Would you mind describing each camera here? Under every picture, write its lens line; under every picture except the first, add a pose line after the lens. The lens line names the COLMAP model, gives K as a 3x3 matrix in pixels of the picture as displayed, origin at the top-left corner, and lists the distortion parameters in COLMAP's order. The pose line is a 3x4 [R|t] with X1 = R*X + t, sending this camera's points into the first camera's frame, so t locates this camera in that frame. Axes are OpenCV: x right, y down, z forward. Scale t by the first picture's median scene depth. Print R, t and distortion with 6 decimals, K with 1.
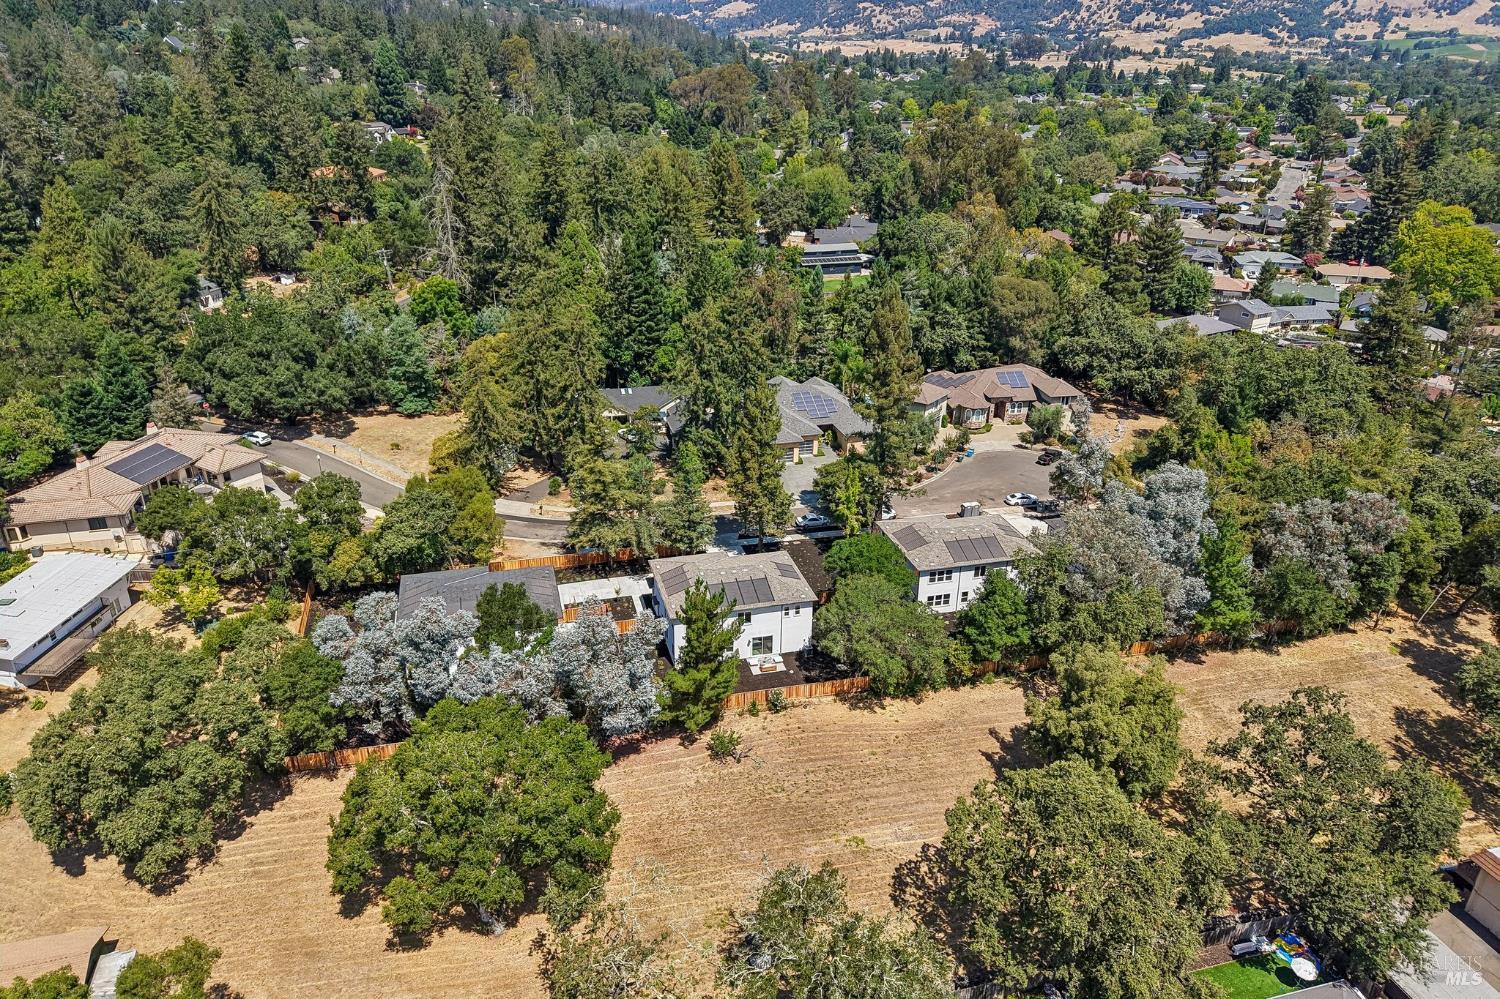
lens RADIAL K [[1009.2, 0, 746.9], [0, 1009.2, 493.0], [0, 0, 1]] dist [0.032067, -0.027961]
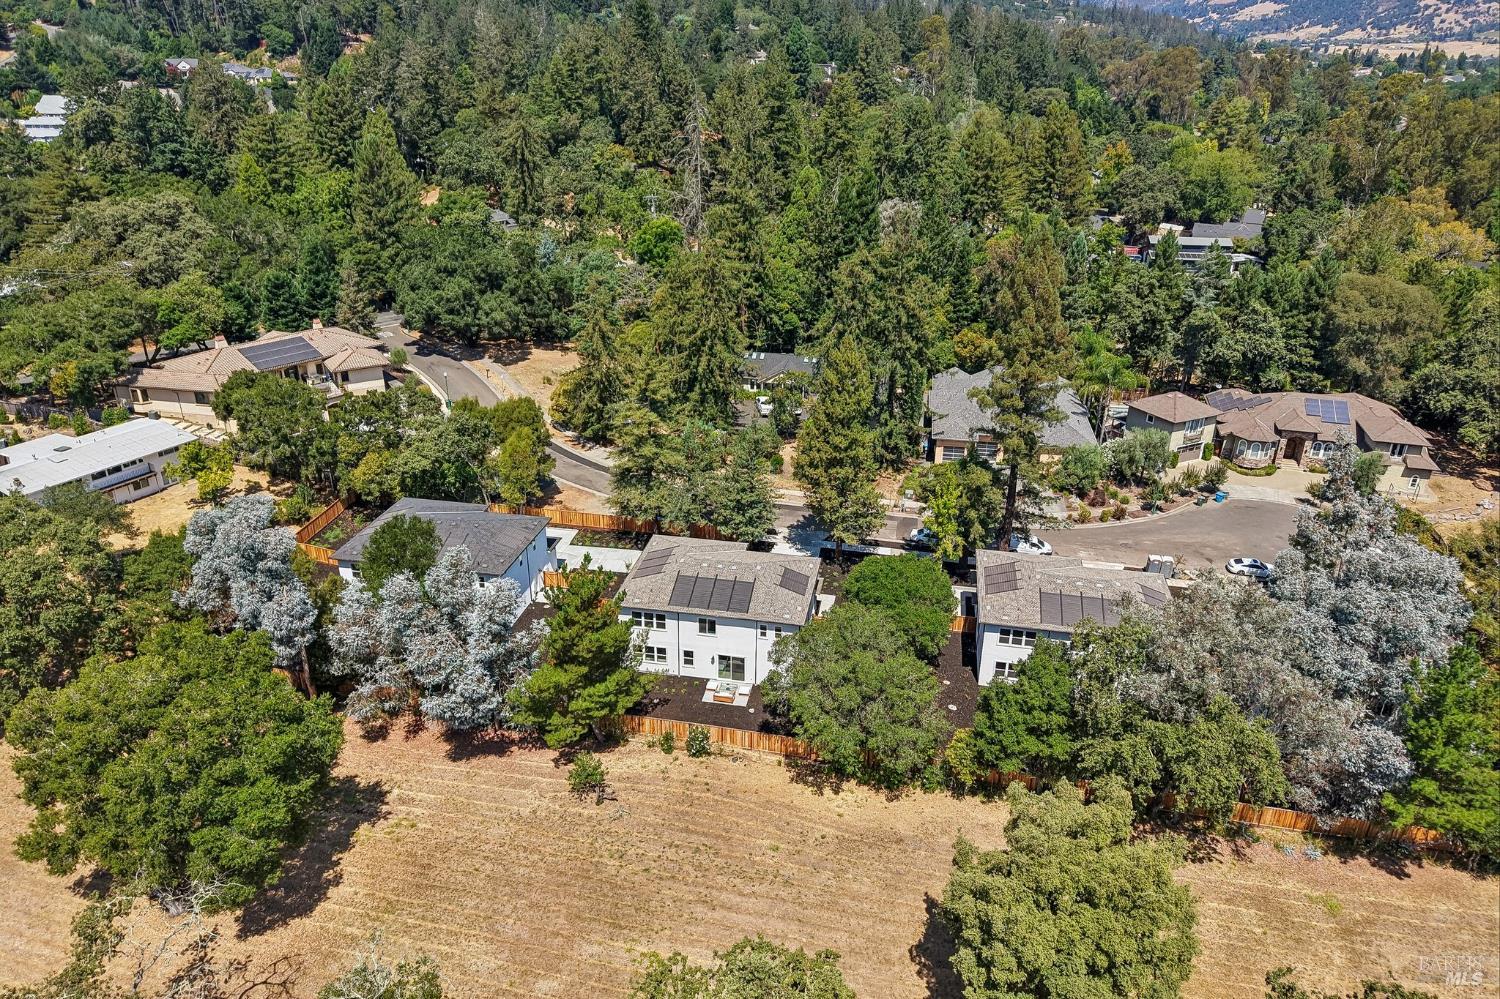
lens RADIAL K [[1009.2, 0, 747.1], [0, 1009.2, 495.7], [0, 0, 1]] dist [0.015148, -0.008802]
pose [[0.901017, 0.176108, -0.396427, 0.238579], [-0.178264, 0.983471, 0.031729, -0.003251], [0.395462, 0.042080, 0.917518, 0.229143]]
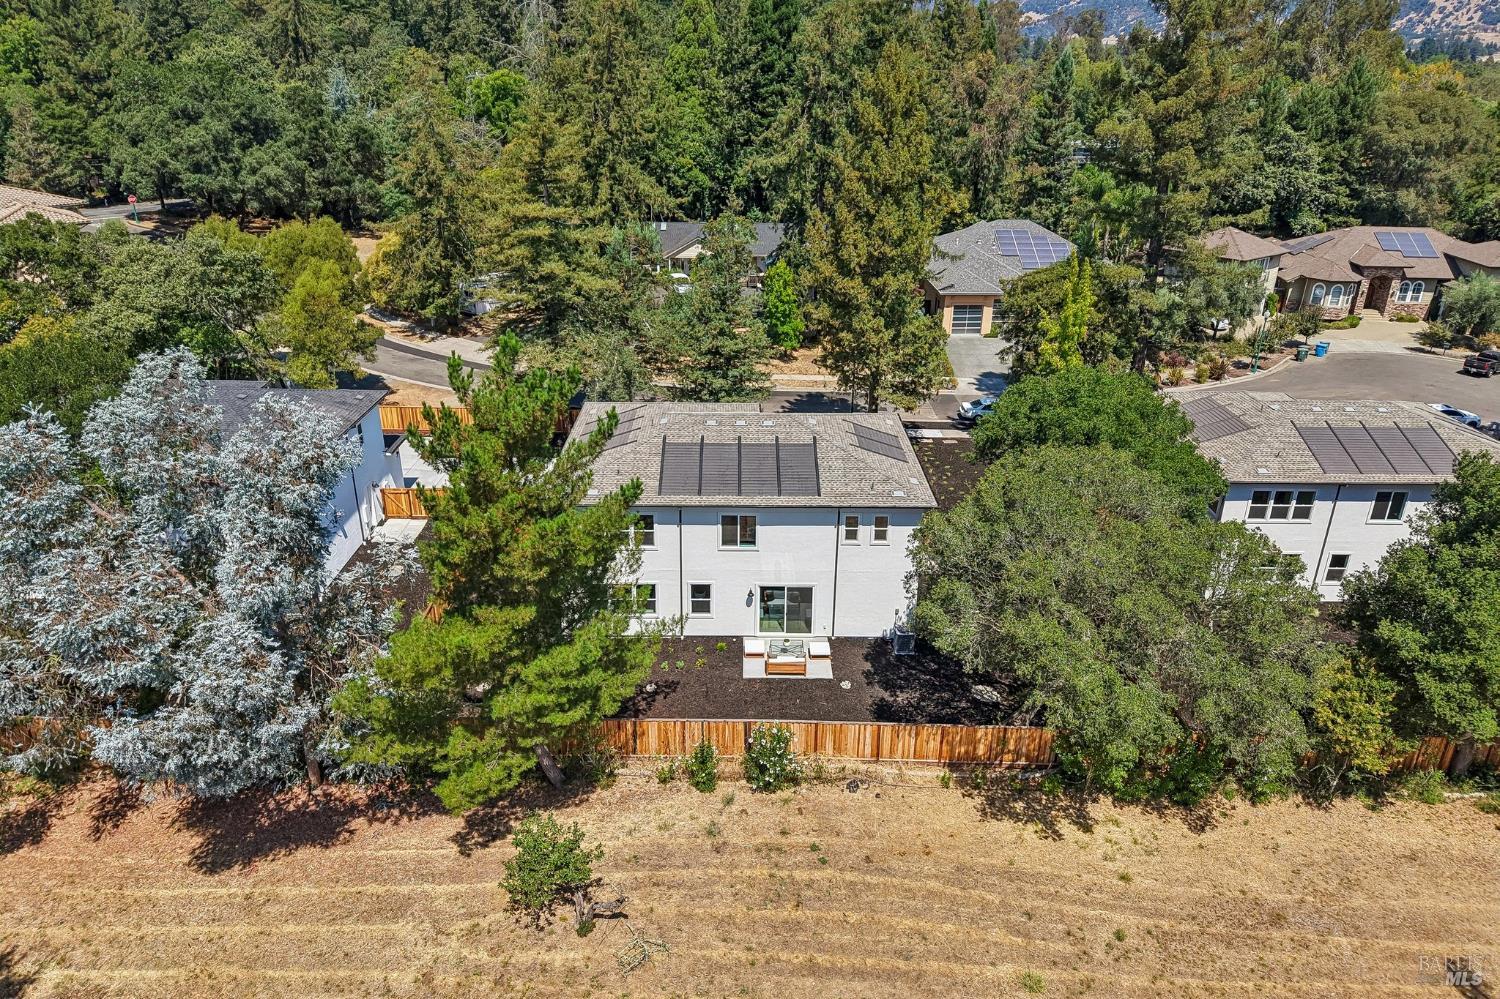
lens RADIAL K [[1009.5, 0, 747.9], [0, 1009.5, 502.8], [0, 0, 1]] dist [-0.003195, 0.002892]
pose [[0.967162, 0.100423, -0.233480, 0.068911], [-0.102979, 0.994683, 0.001249, 0.085989], [0.232364, 0.022835, 0.972361, 0.475327]]
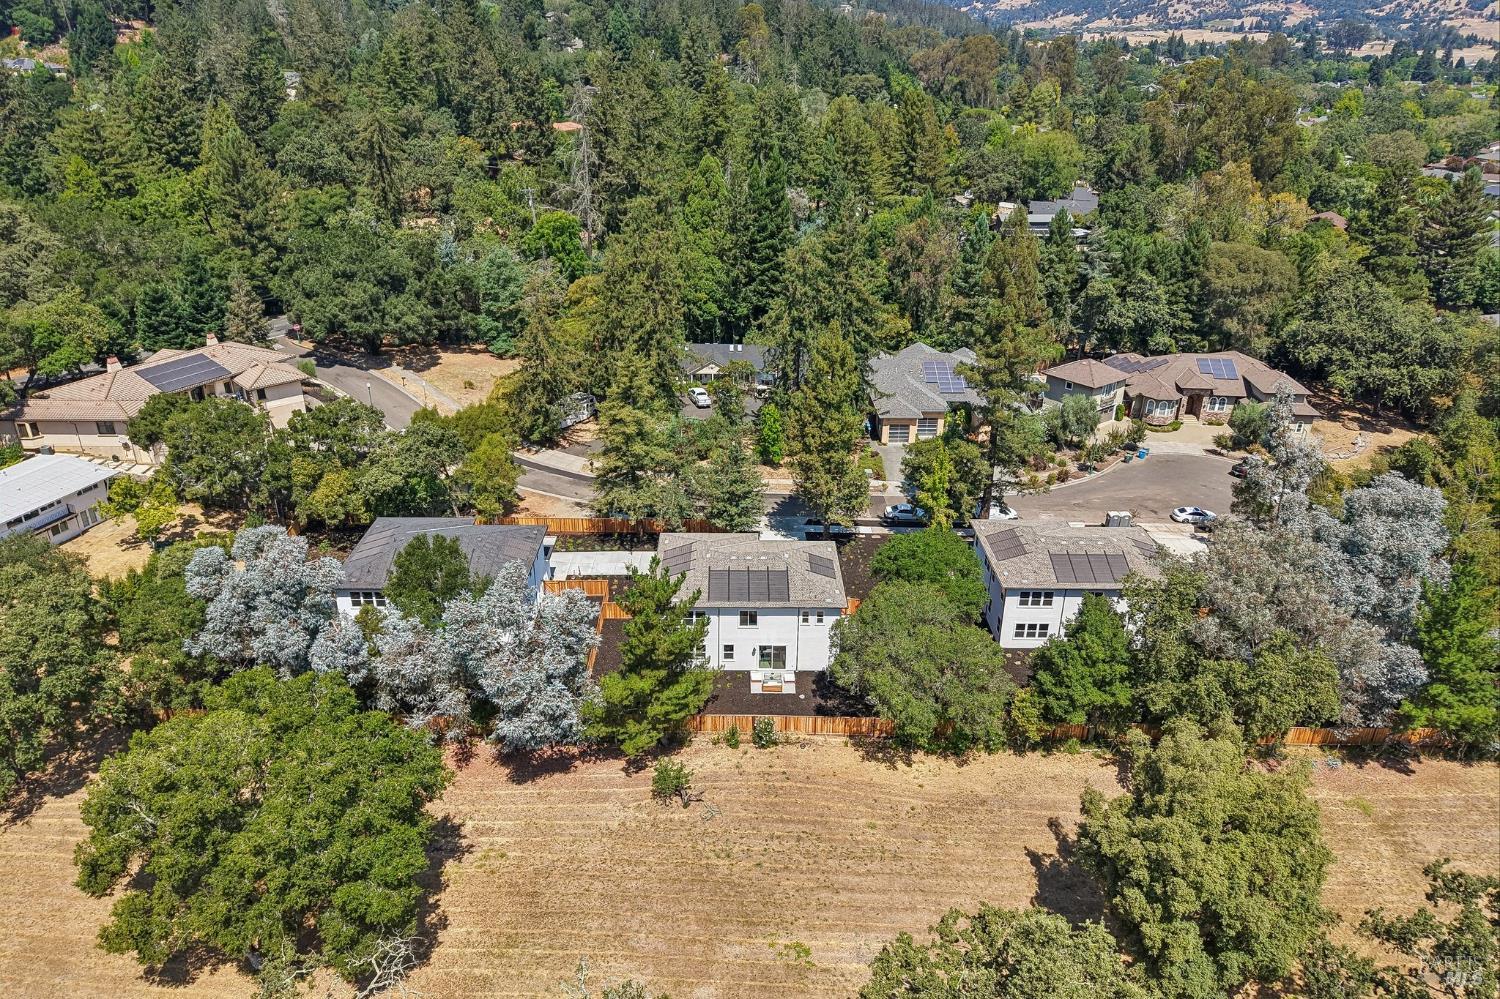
lens RADIAL K [[1009.2, 0, 747.1], [0, 1009.2, 495.7], [0, 0, 1]] dist [0.015148, -0.008802]
pose [[0.968352, 0.103196, -0.227255, 0.123532], [-0.102034, 0.994638, 0.016885, 0.013379], [0.227779, 0.006837, 0.973689, 0.189049]]
